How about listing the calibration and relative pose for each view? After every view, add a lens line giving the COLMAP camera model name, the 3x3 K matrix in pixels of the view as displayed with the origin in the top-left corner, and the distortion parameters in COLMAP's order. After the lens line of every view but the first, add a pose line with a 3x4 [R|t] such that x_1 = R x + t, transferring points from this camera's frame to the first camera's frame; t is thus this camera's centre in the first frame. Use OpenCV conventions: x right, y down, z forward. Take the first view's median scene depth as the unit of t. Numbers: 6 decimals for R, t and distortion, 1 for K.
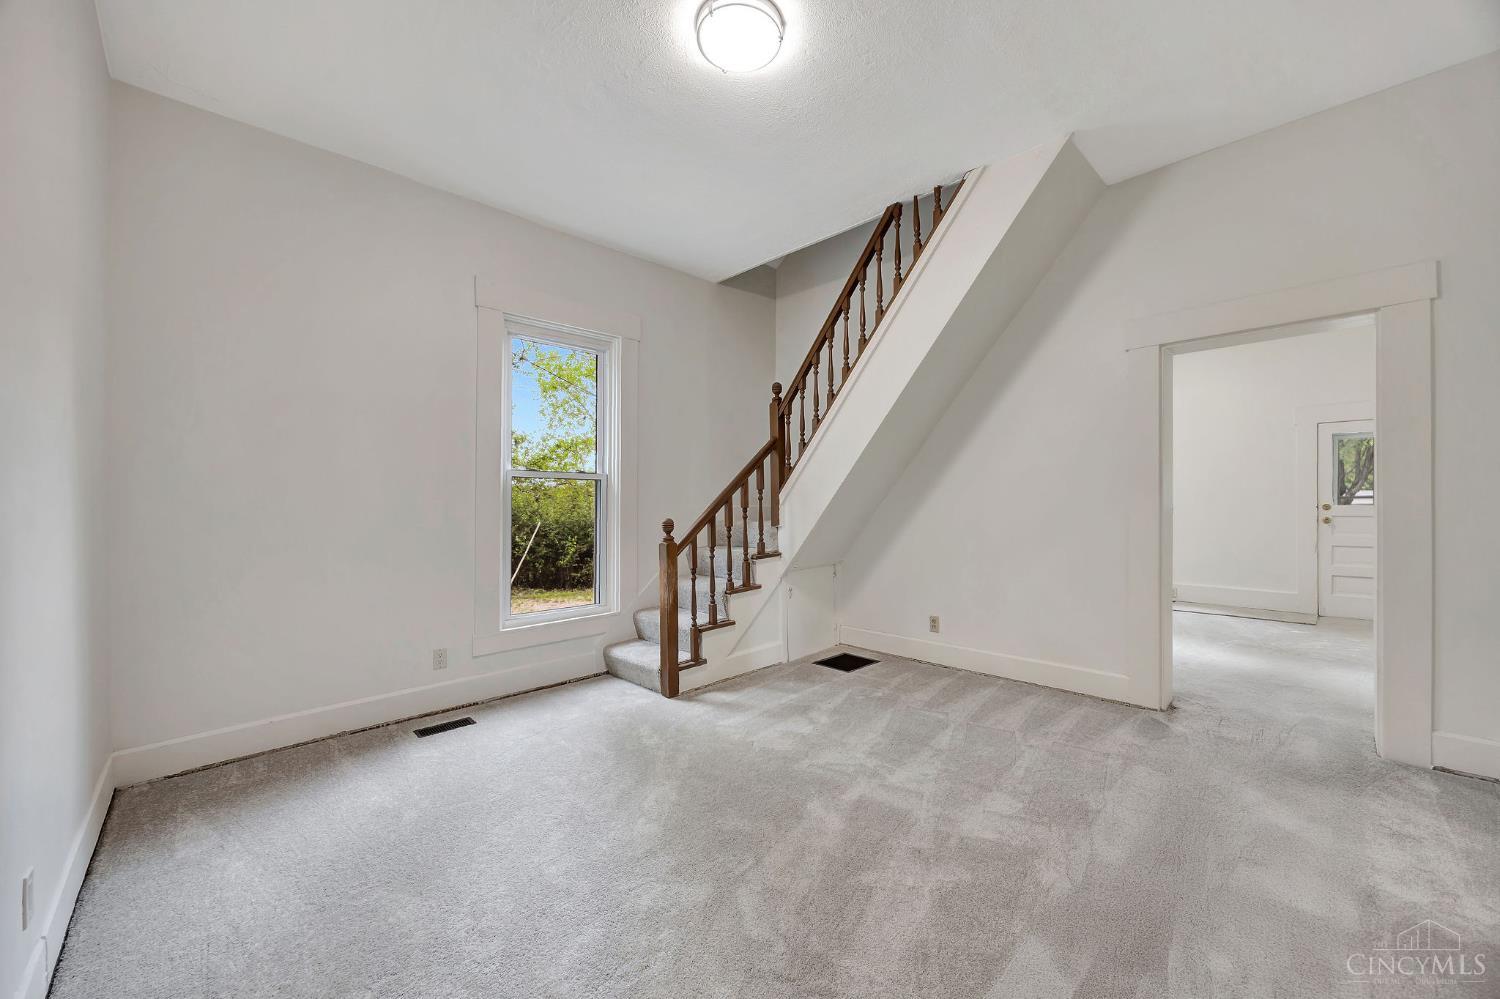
lens RADIAL K [[576.9, 0, 754.2], [0, 576.9, 502.7], [0, 0, 1]] dist [-0.000698, 0.000106]
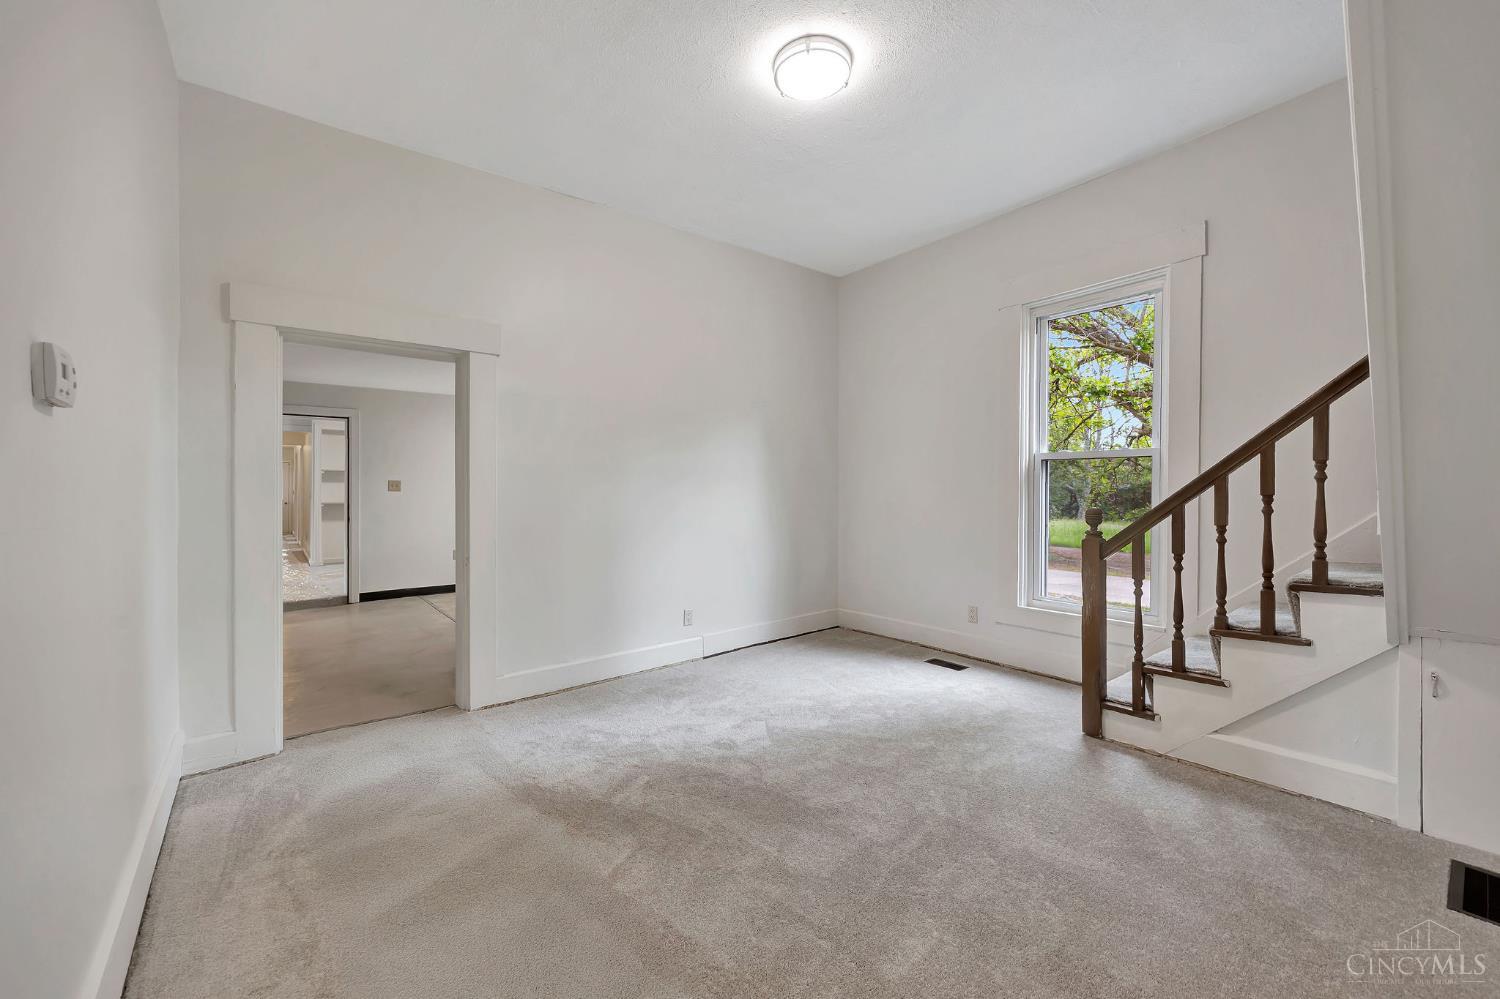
lens RADIAL K [[576.9, 0, 754.7], [0, 576.9, 491.7], [0, 0, 1]] dist [-0.000698, 0.000106]
pose [[-0.077621, 0.014037, -0.996884, 0.634216], [0.007365, 0.999882, 0.013506, -0.005419], [0.996956, -0.006294, -0.077715, 0.585586]]
